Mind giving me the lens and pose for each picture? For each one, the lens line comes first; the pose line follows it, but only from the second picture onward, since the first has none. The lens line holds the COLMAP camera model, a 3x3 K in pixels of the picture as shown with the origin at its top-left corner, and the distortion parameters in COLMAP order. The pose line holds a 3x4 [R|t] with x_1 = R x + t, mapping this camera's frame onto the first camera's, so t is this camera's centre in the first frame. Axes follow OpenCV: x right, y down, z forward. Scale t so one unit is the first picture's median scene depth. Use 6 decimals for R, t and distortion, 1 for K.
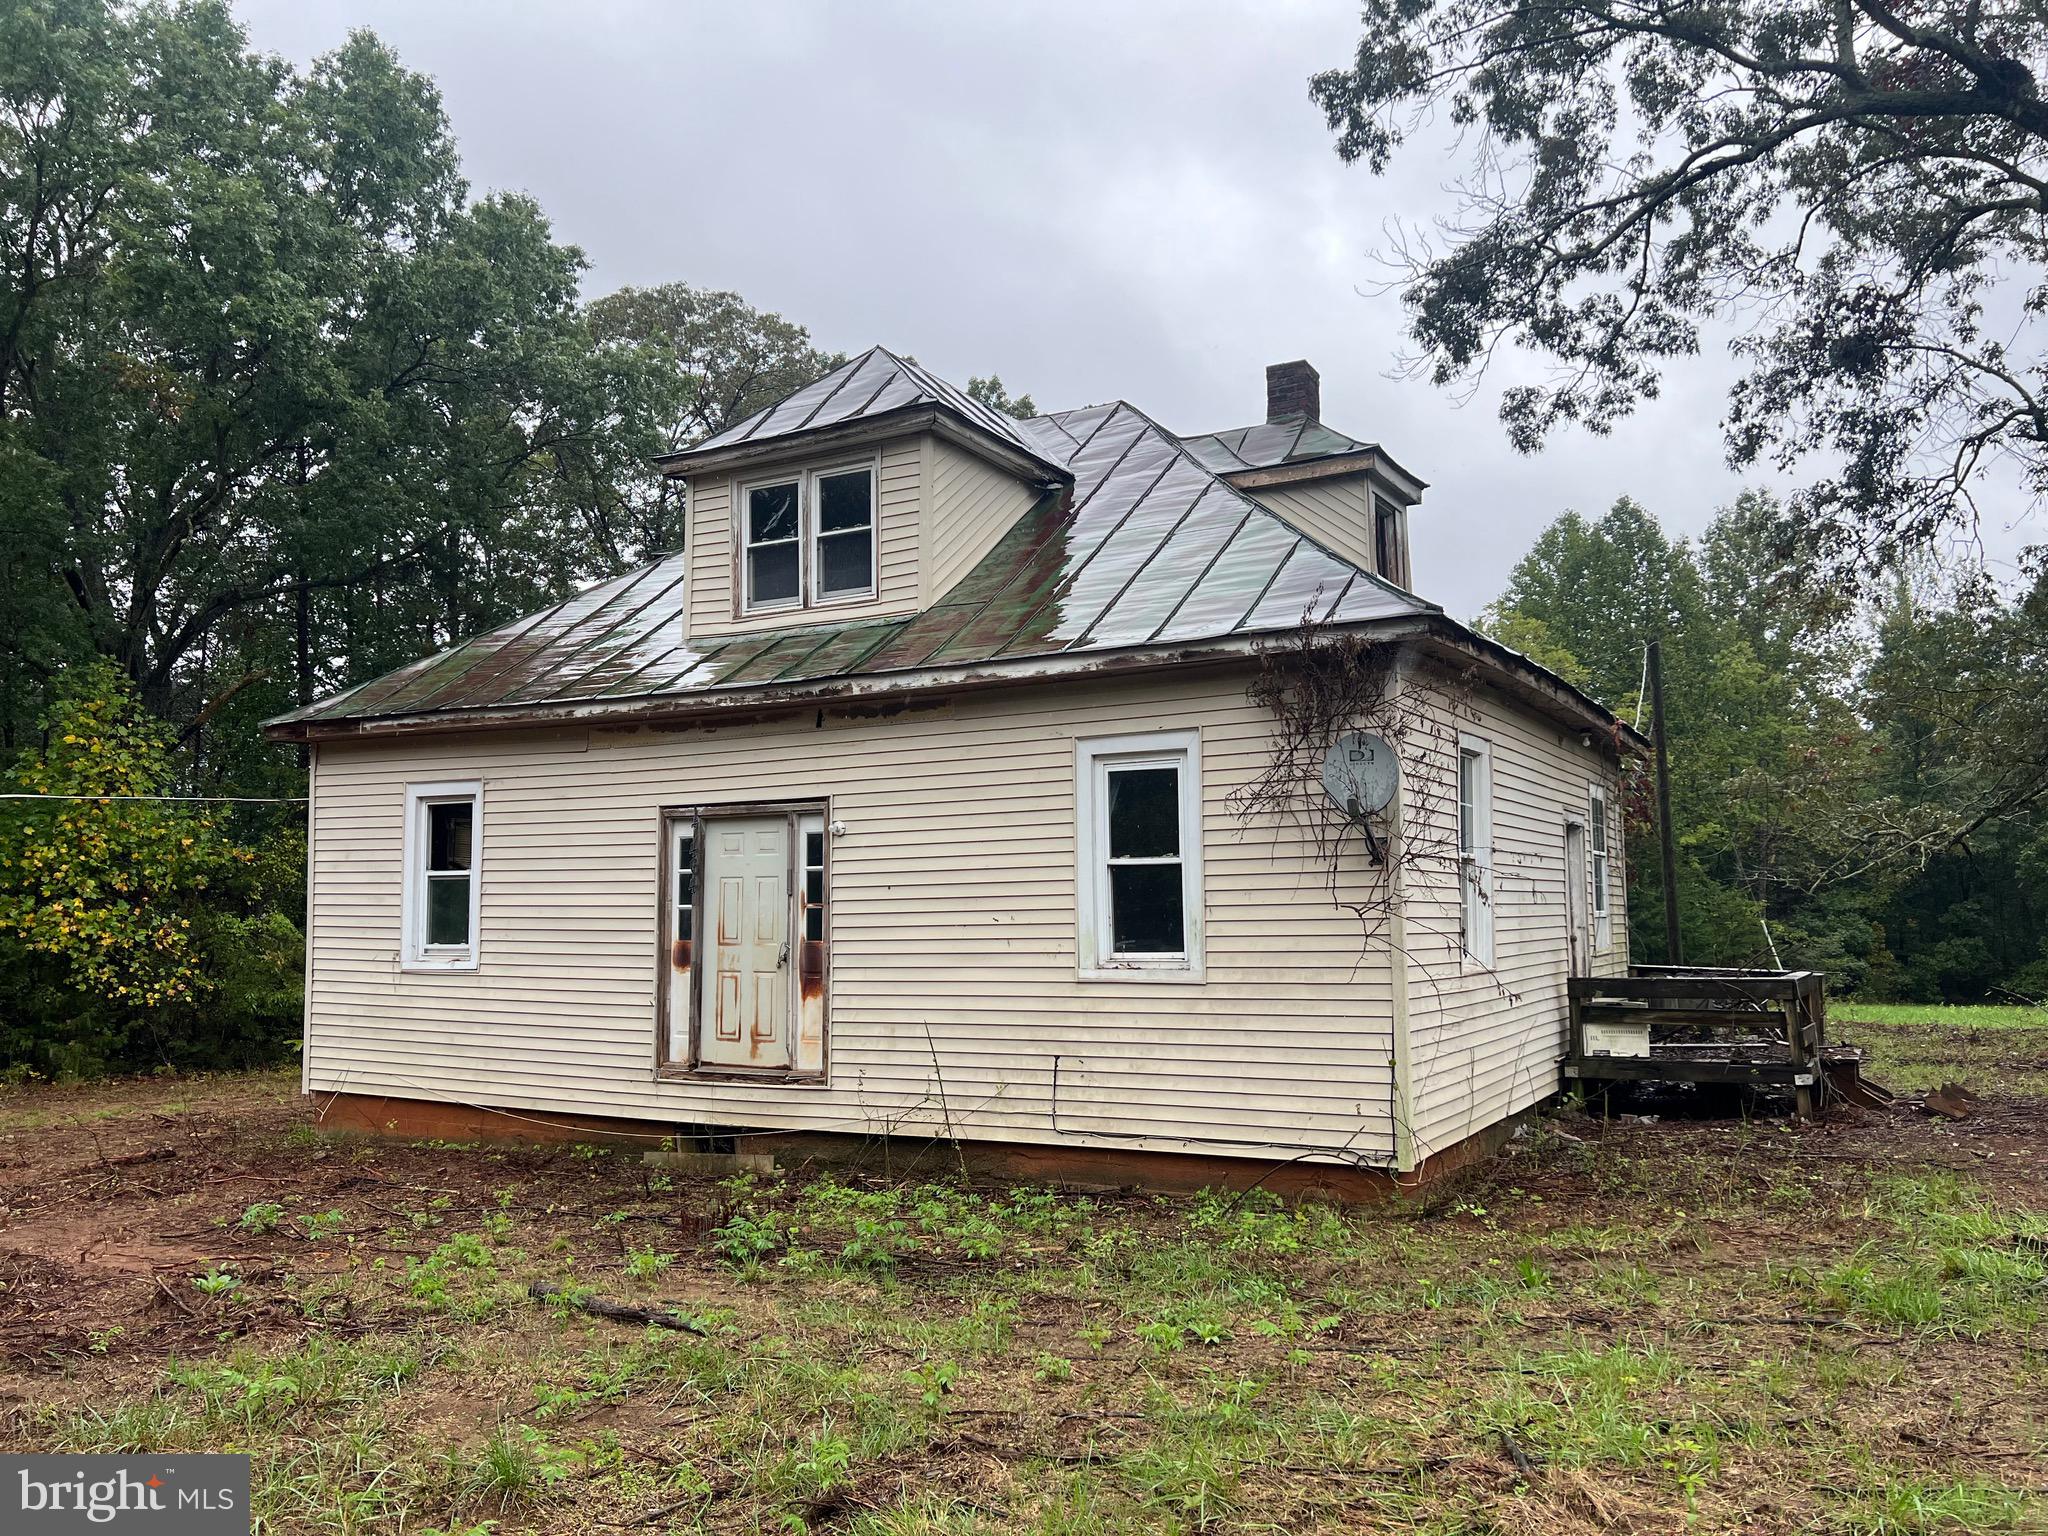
lens RADIAL K [[1527.7, 0, 1024.0], [0, 1527.7, 768.0], [0, 0, 1]] dist [0.187251, -0.486435]
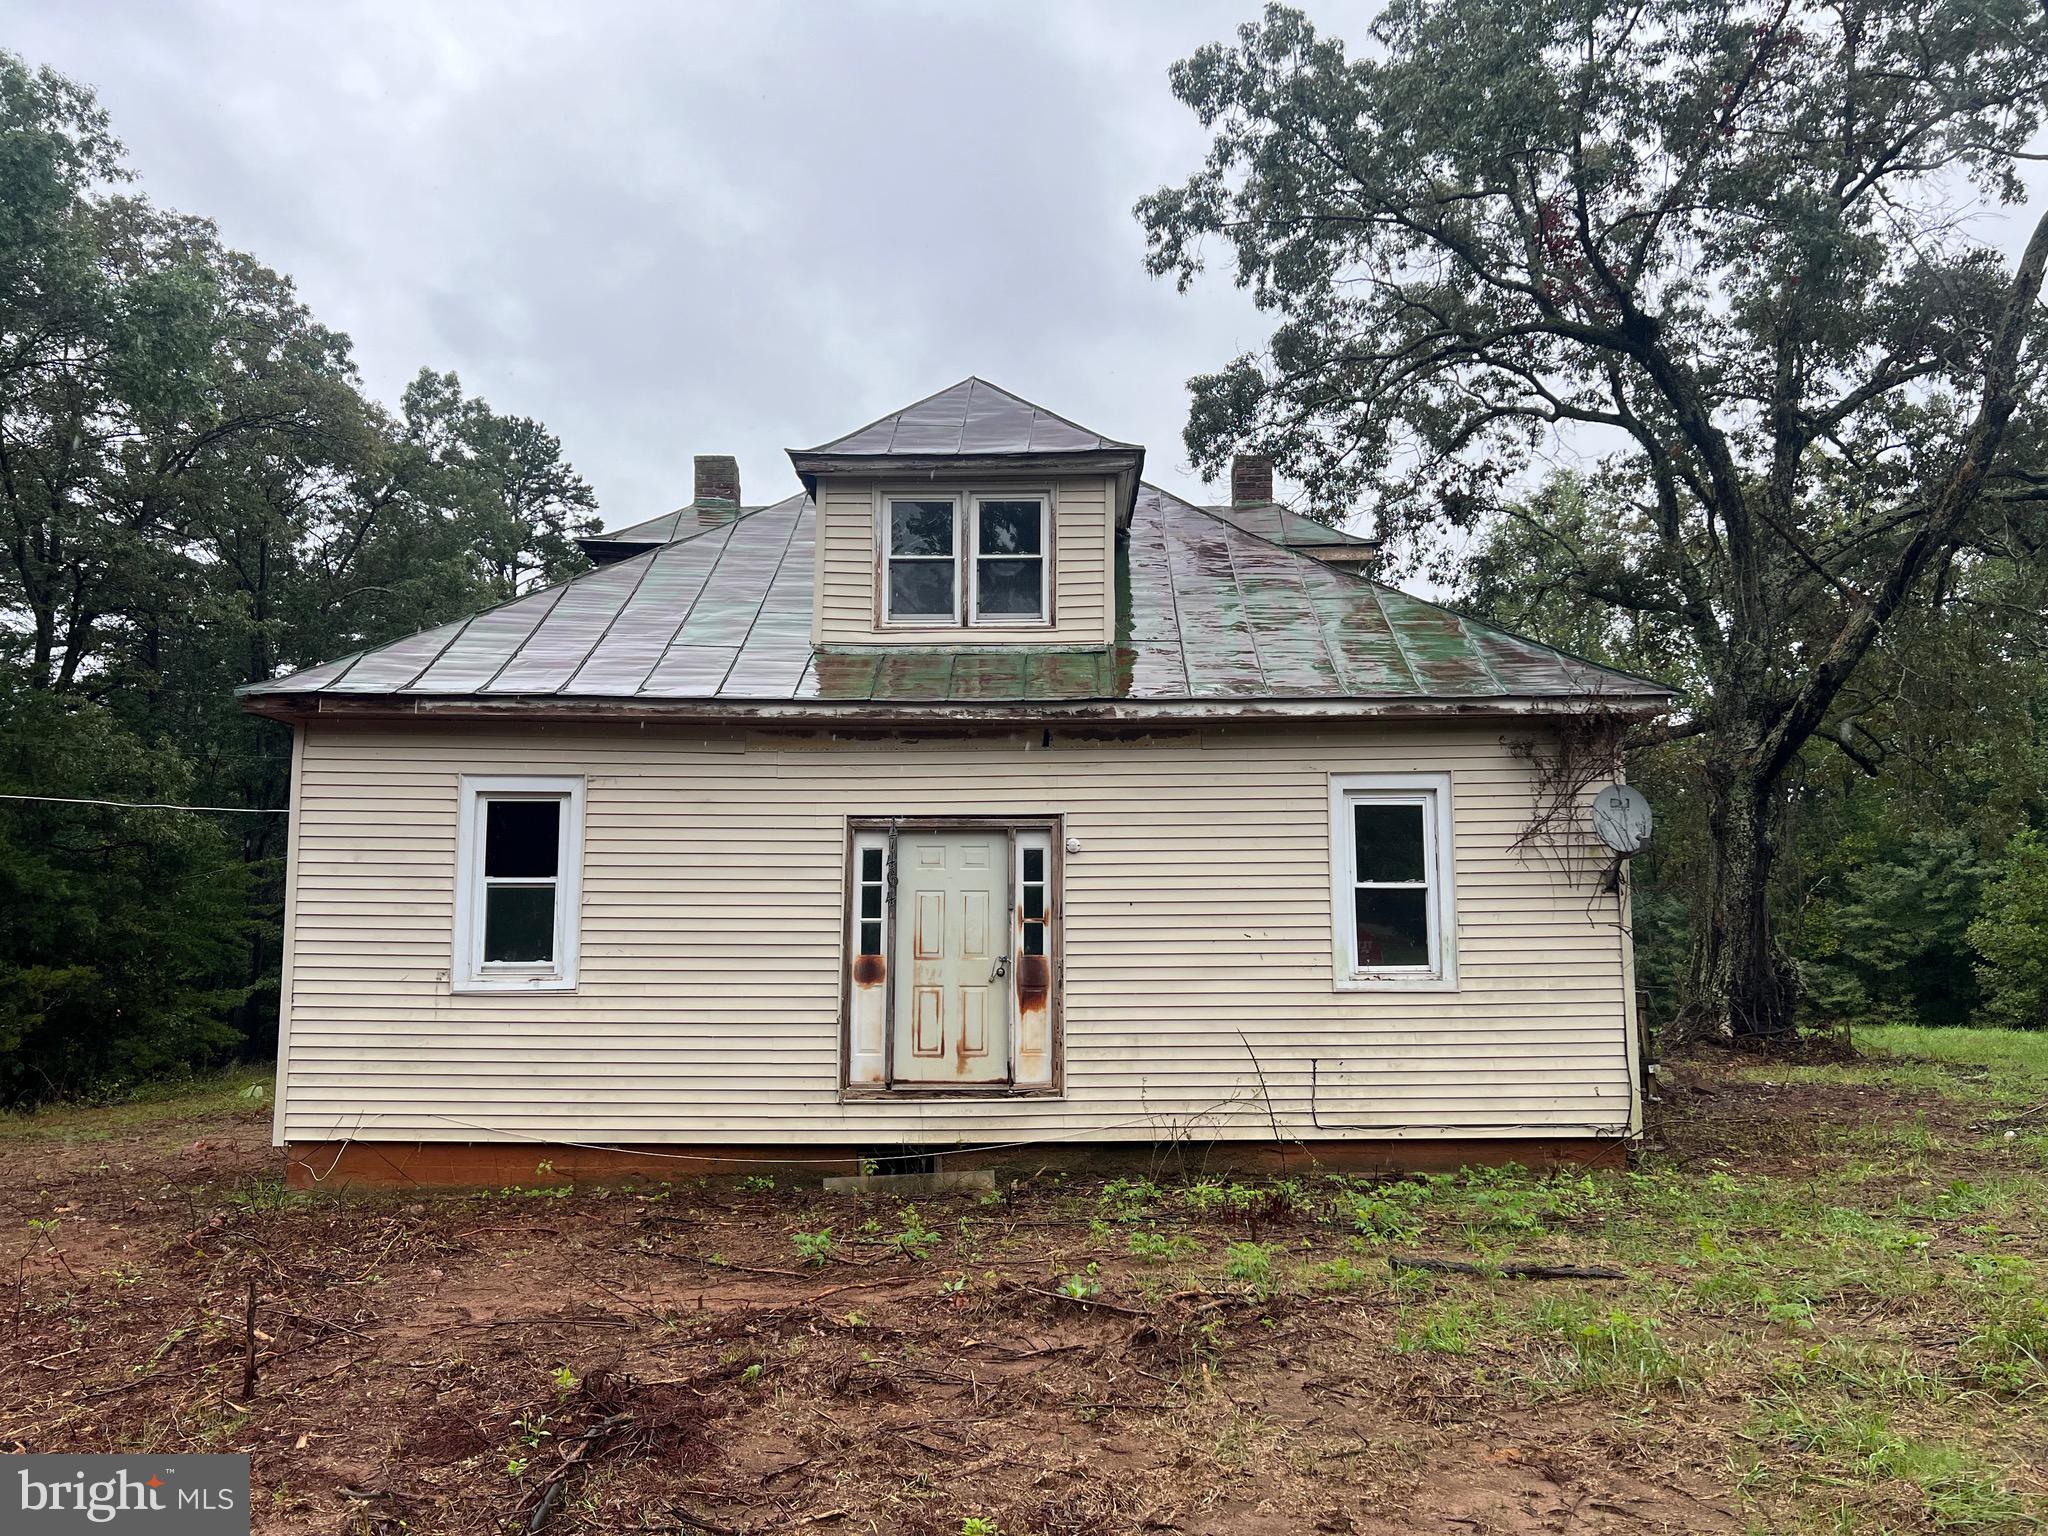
lens RADIAL K [[1527.7, 0, 1024.0], [0, 1527.7, 768.0], [0, 0, 1]] dist [0.187251, -0.486435]
pose [[0.875233, 0.065532, 0.479241, -0.619129], [-0.049383, 0.997709, -0.046241, 0.034932], [-0.481174, 0.016805, 0.876464, 0.107179]]
